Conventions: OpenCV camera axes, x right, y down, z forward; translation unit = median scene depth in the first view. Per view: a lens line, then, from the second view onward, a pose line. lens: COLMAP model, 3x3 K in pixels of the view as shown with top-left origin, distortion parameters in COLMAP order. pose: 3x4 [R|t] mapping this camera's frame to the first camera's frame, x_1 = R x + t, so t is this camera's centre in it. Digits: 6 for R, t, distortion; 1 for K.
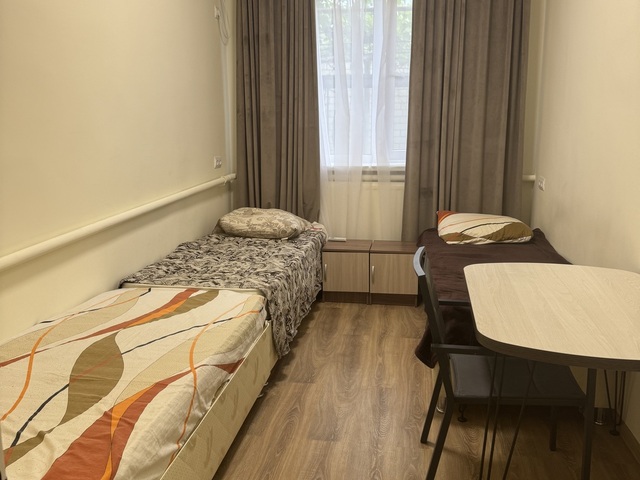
lens RADIAL K [[450.1, 0, 318.7], [0, 450.1, 239.1], [0, 0, 1]] dist [0.001790, 0.000693]
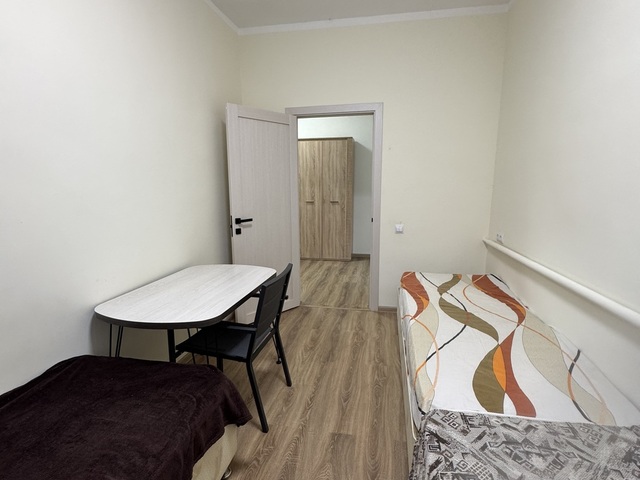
lens RADIAL K [[341.9, 0, 319.4], [0, 341.9, 240.8], [0, 0, 1]] dist [-0.003584, -0.000412]
pose [[-0.999302, -0.001084, 0.037333, 0.042509], [0.014400, 0.911117, 0.411896, -0.456358], [-0.034461, 0.412146, -0.910466, 1.686352]]
